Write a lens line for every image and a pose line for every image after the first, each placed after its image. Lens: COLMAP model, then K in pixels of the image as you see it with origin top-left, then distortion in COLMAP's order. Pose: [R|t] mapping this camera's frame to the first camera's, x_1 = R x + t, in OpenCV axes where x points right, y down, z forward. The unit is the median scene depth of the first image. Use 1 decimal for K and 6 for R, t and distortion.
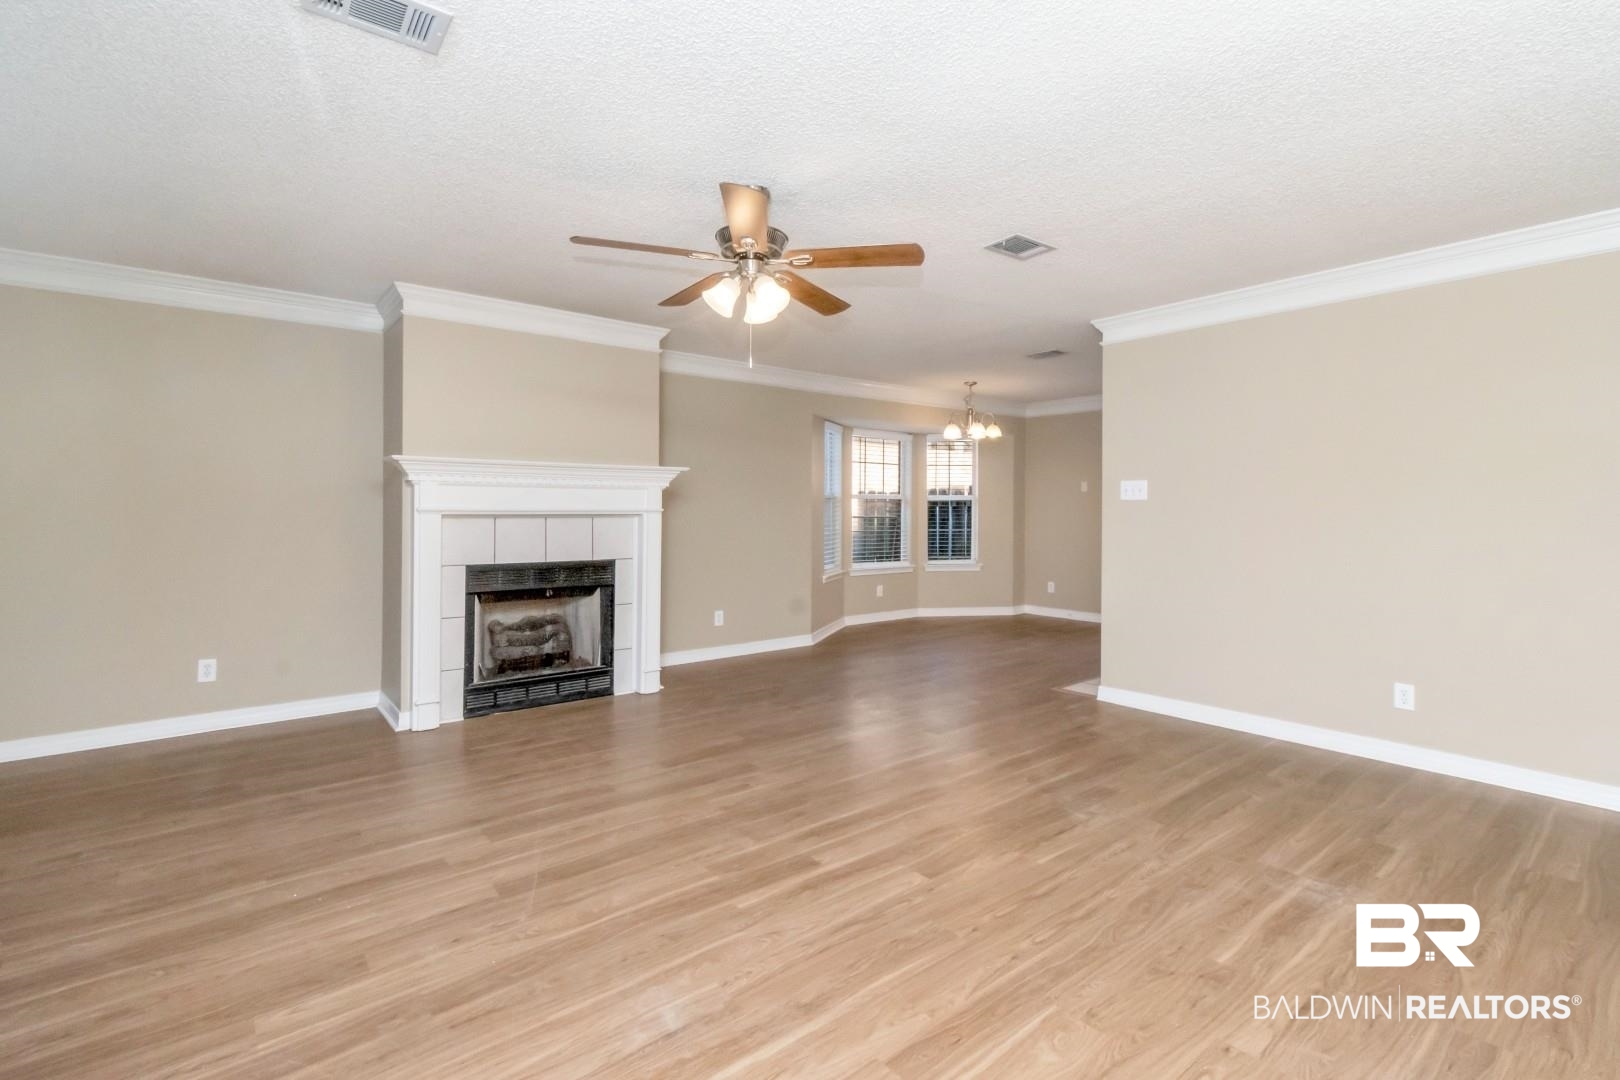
lens RADIAL K [[737.1, 0, 810.9], [0, 737.1, 525.6], [0, 0, 1]] dist [0.004985, -0.001074]
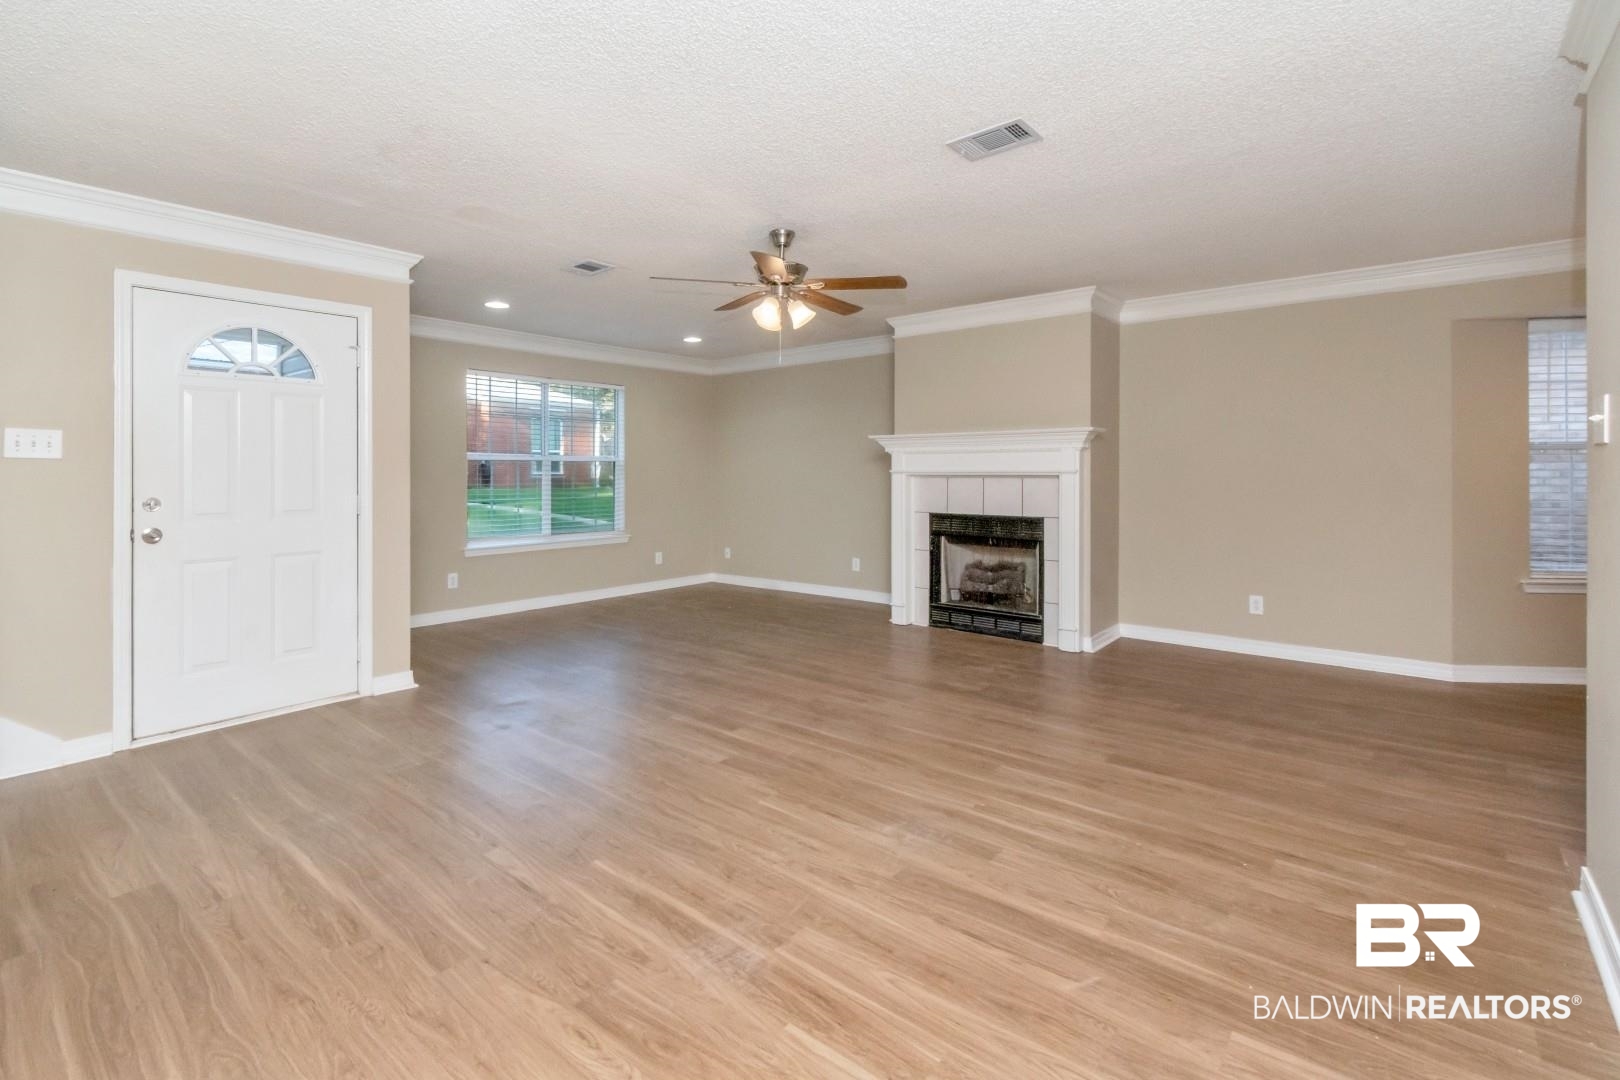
lens RADIAL K [[737.1, 0, 800.5], [0, 737.1, 468.6], [0, 0, 1]] dist [0.004985, -0.001074]
pose [[0.195499, -0.006927, -0.980679, 0.769066], [-0.019675, 0.999746, -0.010984, -0.006572], [0.980506, 0.021442, 0.195313, 0.473549]]
